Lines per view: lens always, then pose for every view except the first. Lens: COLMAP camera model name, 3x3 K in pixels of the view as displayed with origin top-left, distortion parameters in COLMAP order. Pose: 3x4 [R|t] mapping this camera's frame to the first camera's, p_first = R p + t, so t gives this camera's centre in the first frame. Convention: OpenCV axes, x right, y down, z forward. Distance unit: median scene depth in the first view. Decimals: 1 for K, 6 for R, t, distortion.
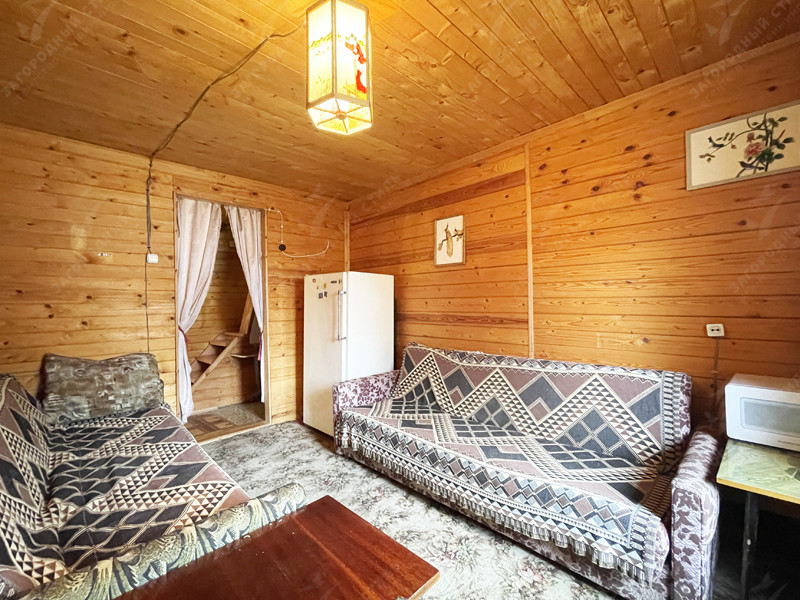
lens RADIAL K [[349.9, 0, 401.3], [0, 349.9, 299.9], [0, 0, 1]] dist [-0.000631, 0.000292]
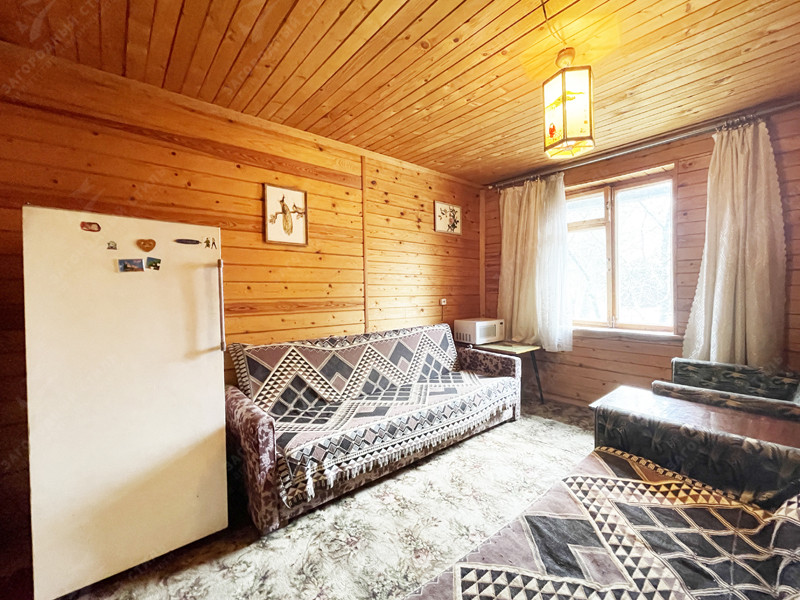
lens RADIAL K [[330.9, 0, 401.3], [0, 330.9, 299.1], [0, 0, 1]] dist [0.003085, -0.000264]
pose [[0.083642, -0.011814, 0.996426, -0.794842], [0.003244, 0.999928, 0.011583, 0.033636], [-0.996491, 0.002264, 0.083675, 0.790797]]
